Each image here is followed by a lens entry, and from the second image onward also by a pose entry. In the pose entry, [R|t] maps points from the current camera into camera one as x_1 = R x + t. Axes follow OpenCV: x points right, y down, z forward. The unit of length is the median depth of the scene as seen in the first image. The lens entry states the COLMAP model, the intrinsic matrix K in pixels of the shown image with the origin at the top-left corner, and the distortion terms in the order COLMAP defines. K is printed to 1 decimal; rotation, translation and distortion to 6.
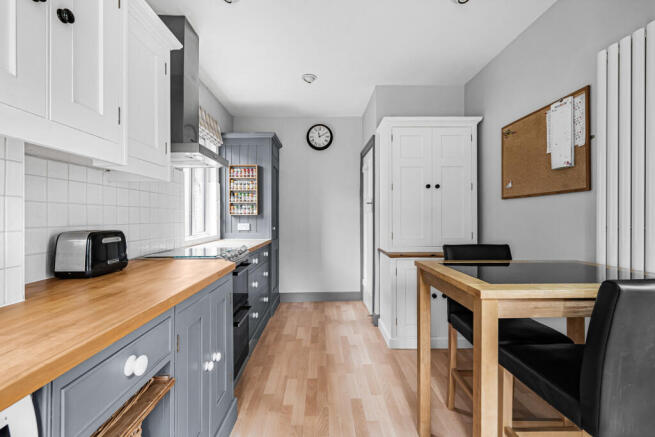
lens RADIAL K [[294.7, 0, 326.3], [0, 294.7, 217.6], [0, 0, 1]] dist [-0.016968, 0.000108]
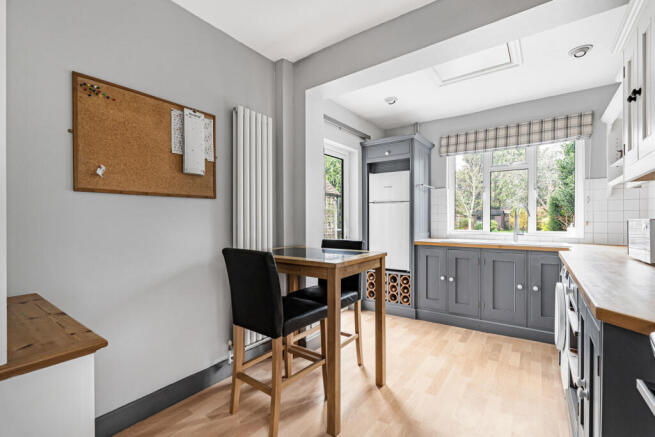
lens RADIAL K [[294.7, 0, 327.1], [0, 294.7, 220.8], [0, 0, 1]] dist [-0.016968, 0.000108]
pose [[-0.801013, -0.003092, 0.598639, -0.224987], [0.001179, 0.999977, 0.006743, -0.004952], [-0.598646, 0.006107, -0.800990, 1.524616]]
